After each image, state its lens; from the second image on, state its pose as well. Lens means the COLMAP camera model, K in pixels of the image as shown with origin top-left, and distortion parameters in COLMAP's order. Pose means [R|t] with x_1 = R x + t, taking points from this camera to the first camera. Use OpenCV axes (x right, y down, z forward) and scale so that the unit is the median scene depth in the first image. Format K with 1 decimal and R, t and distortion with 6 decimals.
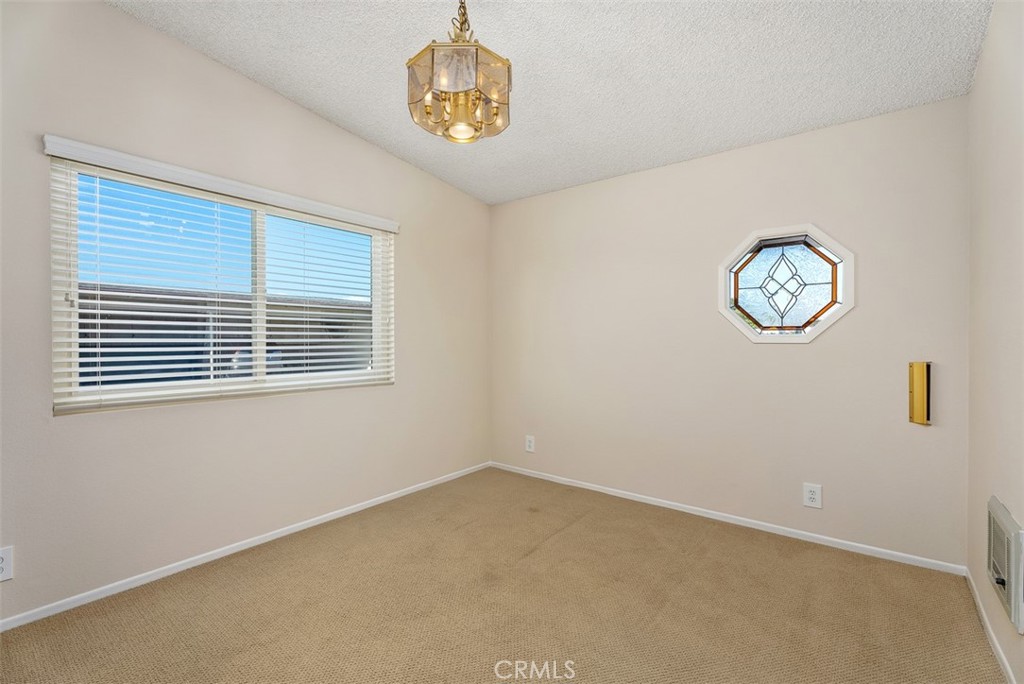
lens RADIAL K [[455.4, 0, 518.0], [0, 455.4, 342.1], [0, 0, 1]] dist [0.002570, -0.000278]
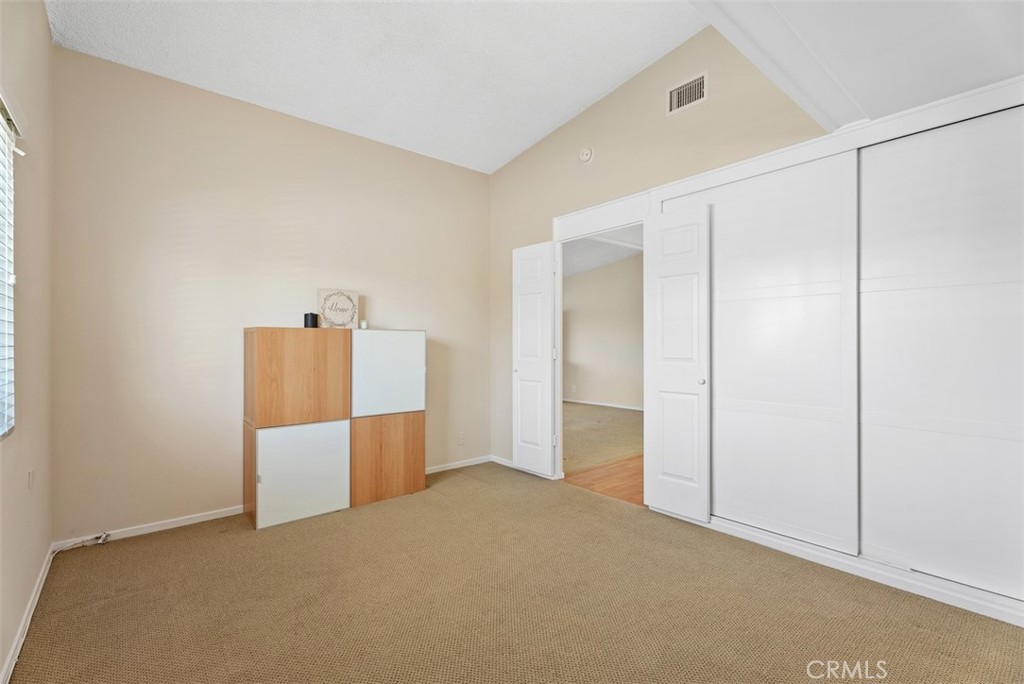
lens RADIAL K [[455.4, 0, 511.4], [0, 455.4, 344.3], [0, 0, 1]] dist [0.002570, -0.000278]
pose [[0.223646, 0.001646, 0.974669, -0.904949], [0.012624, 0.999910, -0.004585, 0.008698], [-0.974589, 0.013330, 0.223605, 0.446160]]
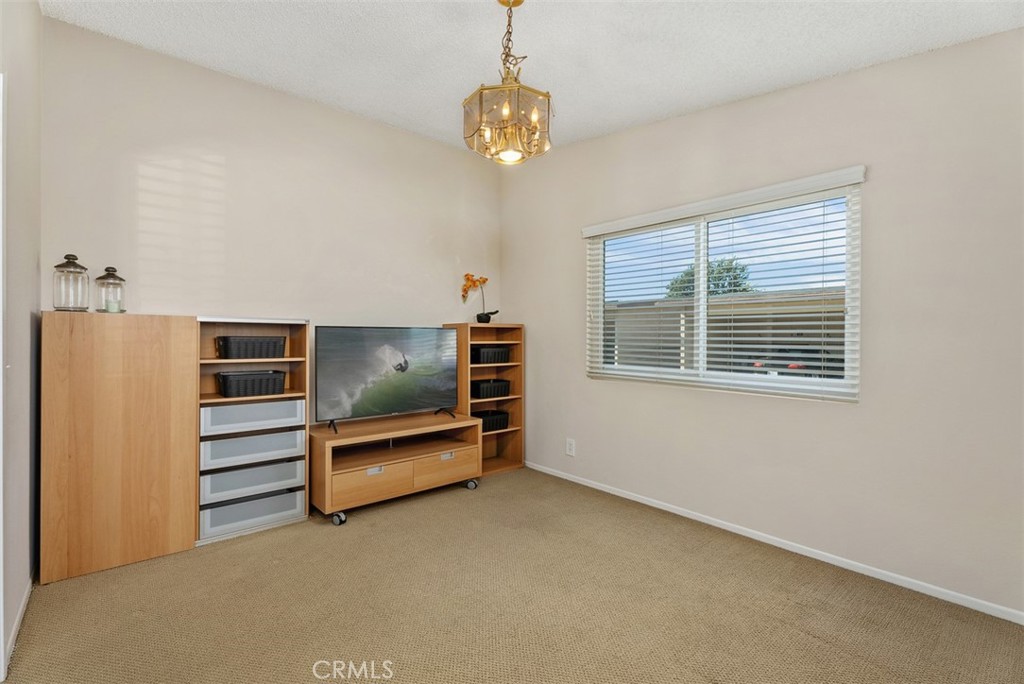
lens RADIAL K [[455.4, 0, 519.3], [0, 455.4, 338.5], [0, 0, 1]] dist [0.002570, -0.000278]
pose [[-0.212365, 0.001415, -0.977189, 0.531348], [-0.010140, 0.999942, 0.003651, -0.002759], [0.977138, 0.010684, -0.212339, 0.694214]]
